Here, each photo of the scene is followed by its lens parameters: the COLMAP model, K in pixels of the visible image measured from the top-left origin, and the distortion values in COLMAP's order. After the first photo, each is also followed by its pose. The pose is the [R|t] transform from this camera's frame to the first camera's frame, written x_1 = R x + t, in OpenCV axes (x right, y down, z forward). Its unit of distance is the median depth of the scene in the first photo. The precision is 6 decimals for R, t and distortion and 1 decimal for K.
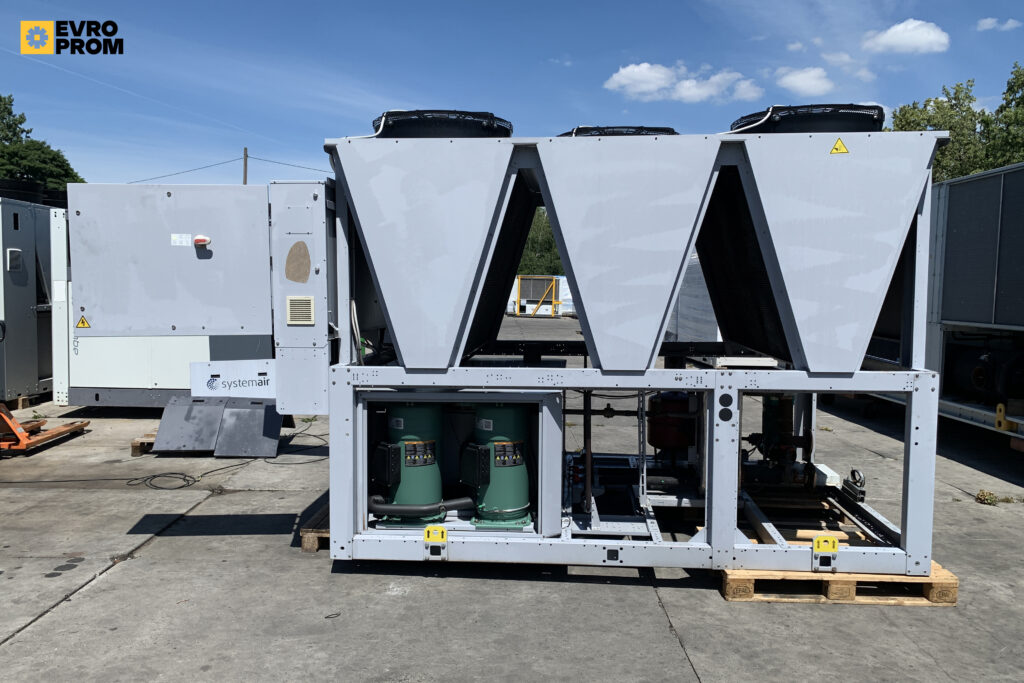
lens RADIAL K [[772.4, 0, 524.4], [0, 772.4, 333.7], [0, 0, 1]] dist [0.074428, -0.116890]
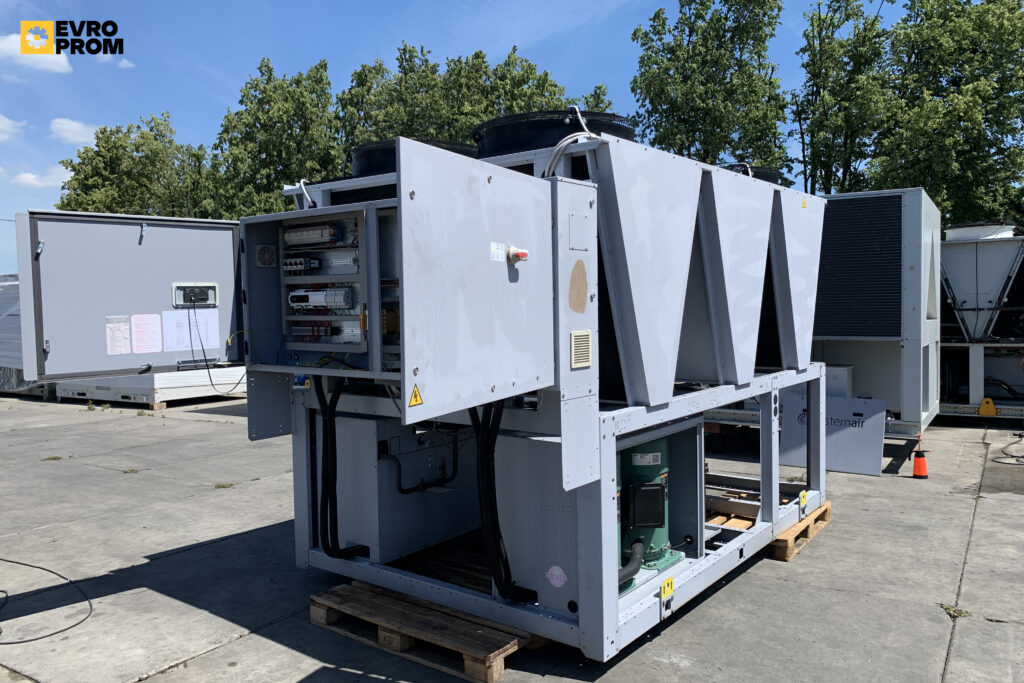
lens RADIAL K [[772.4, 0, 524.4], [0, 772.4, 333.7], [0, 0, 1]] dist [0.074428, -0.116890]
pose [[0.554832, -0.048178, 0.830566, -0.970257], [0.079361, 0.996834, 0.004808, -0.054251], [-0.828168, 0.063247, 0.556899, 0.632870]]
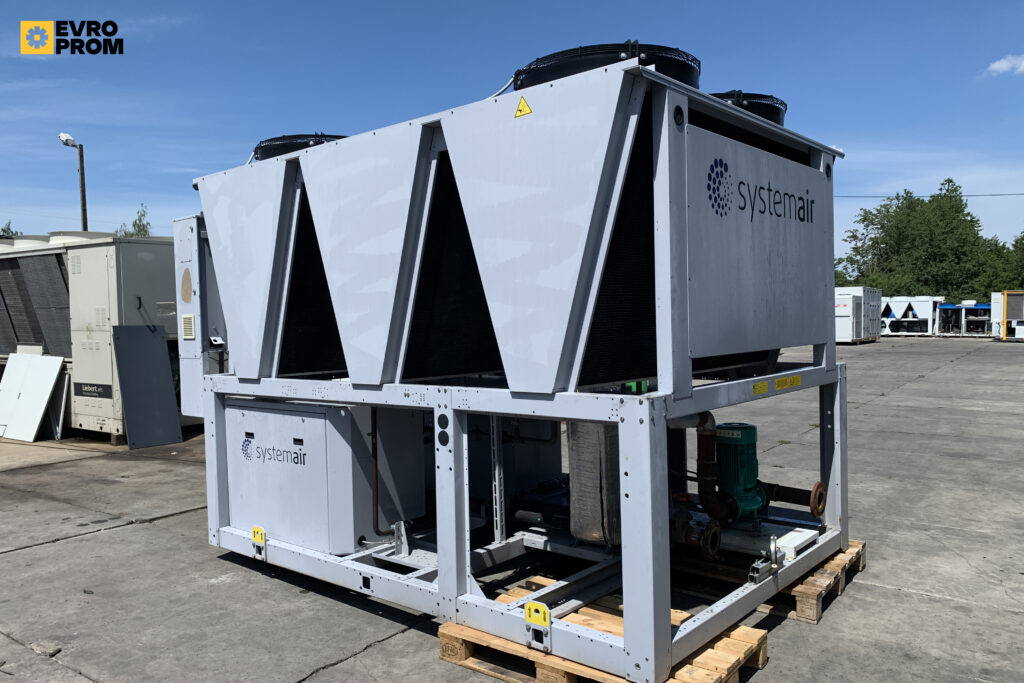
lens RADIAL K [[776.8, 0, 509.8], [0, 776.8, 347.3], [0, 0, 1]] dist [0.095316, -0.139166]
pose [[0.800796, -0.001204, -0.598936, 0.831155], [-0.017442, 0.999527, -0.025331, 0.023501], [0.598683, 0.030732, 0.800396, 0.346333]]
